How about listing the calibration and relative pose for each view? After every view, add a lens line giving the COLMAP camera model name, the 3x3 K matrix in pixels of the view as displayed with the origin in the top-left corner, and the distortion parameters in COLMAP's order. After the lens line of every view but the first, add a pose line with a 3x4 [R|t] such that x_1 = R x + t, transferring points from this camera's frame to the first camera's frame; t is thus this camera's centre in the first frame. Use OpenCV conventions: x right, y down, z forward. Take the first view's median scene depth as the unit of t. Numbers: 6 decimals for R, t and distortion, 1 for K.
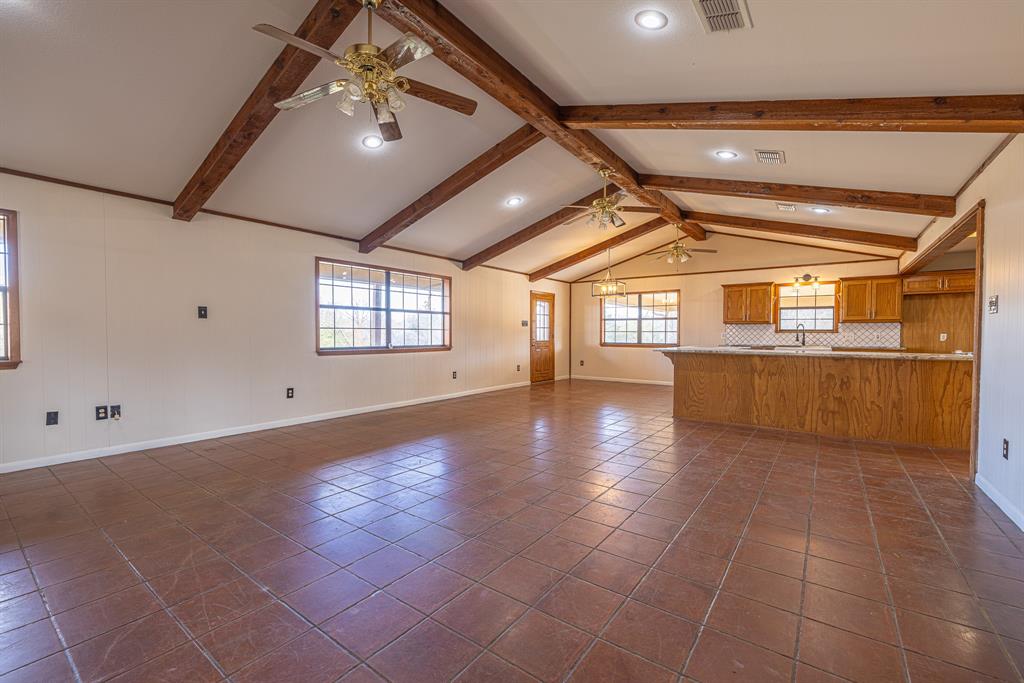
lens RADIAL K [[429.5, 0, 510.8], [0, 429.5, 343.1], [0, 0, 1]] dist [-0.000128, -0.000594]
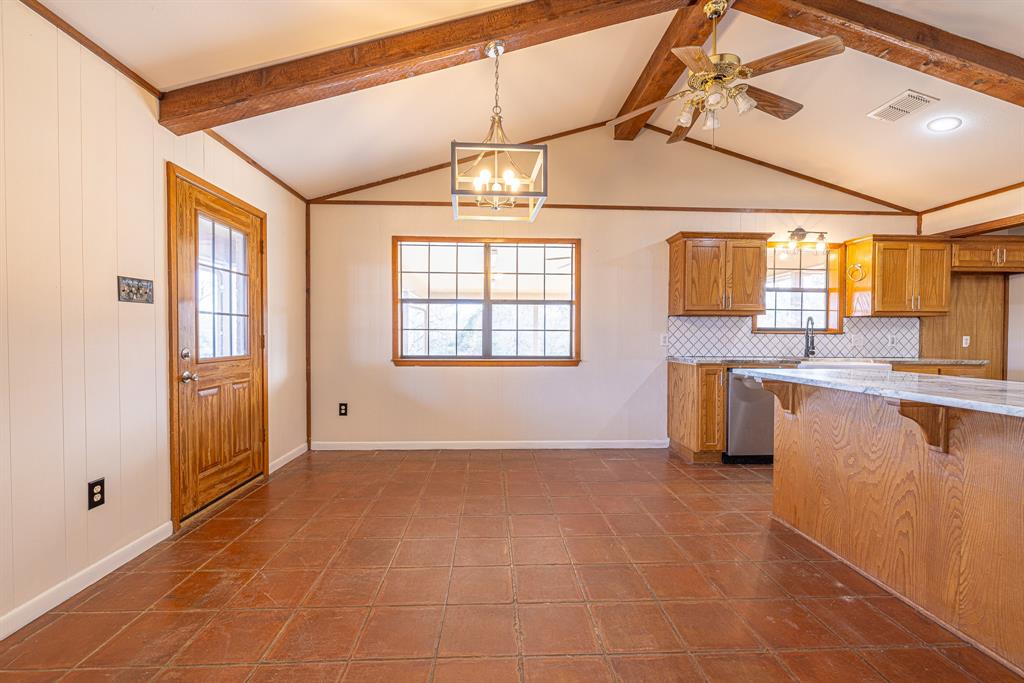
lens RADIAL K [[429.5, 0, 510.8], [0, 429.5, 343.1], [0, 0, 1]] dist [-0.000128, -0.000594]
pose [[0.777411, -0.009766, 0.628917, 0.052215], [0.010932, 0.999938, 0.002015, -0.017588], [-0.628898, 0.005309, 0.777470, 0.813638]]
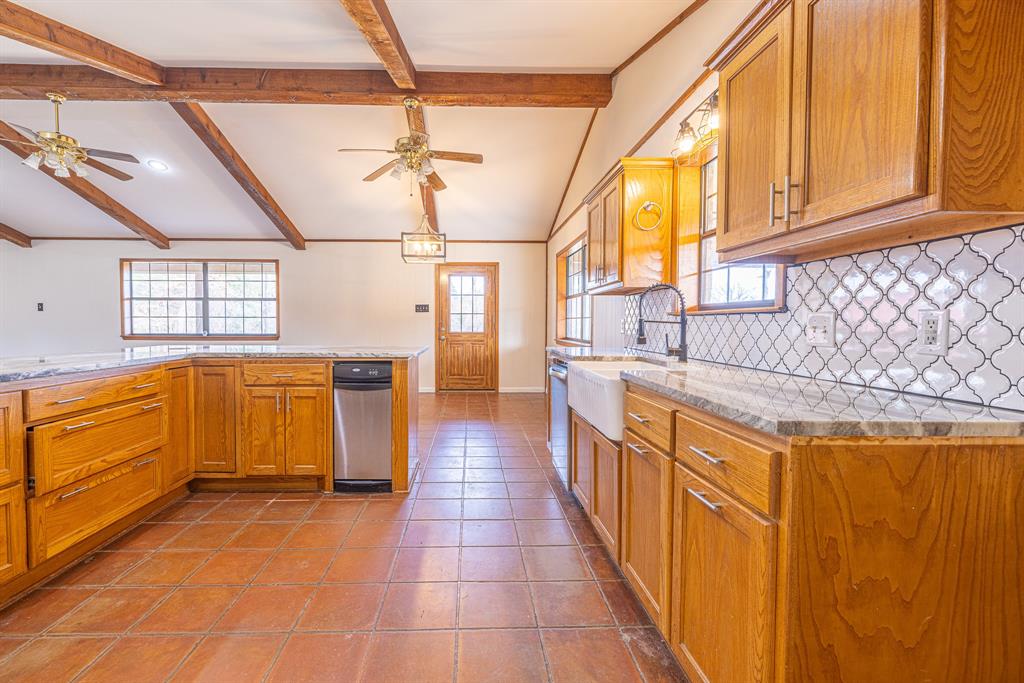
lens RADIAL K [[449.2, 0, 488.6], [0, 449.2, 341.2], [0, 0, 1]] dist [-0.000303, -0.000150]
pose [[0.621861, 0.030508, -0.782533, 0.831776], [-0.017916, 0.999534, 0.024731, -0.011991], [0.782922, -0.001359, 0.622118, 0.720737]]
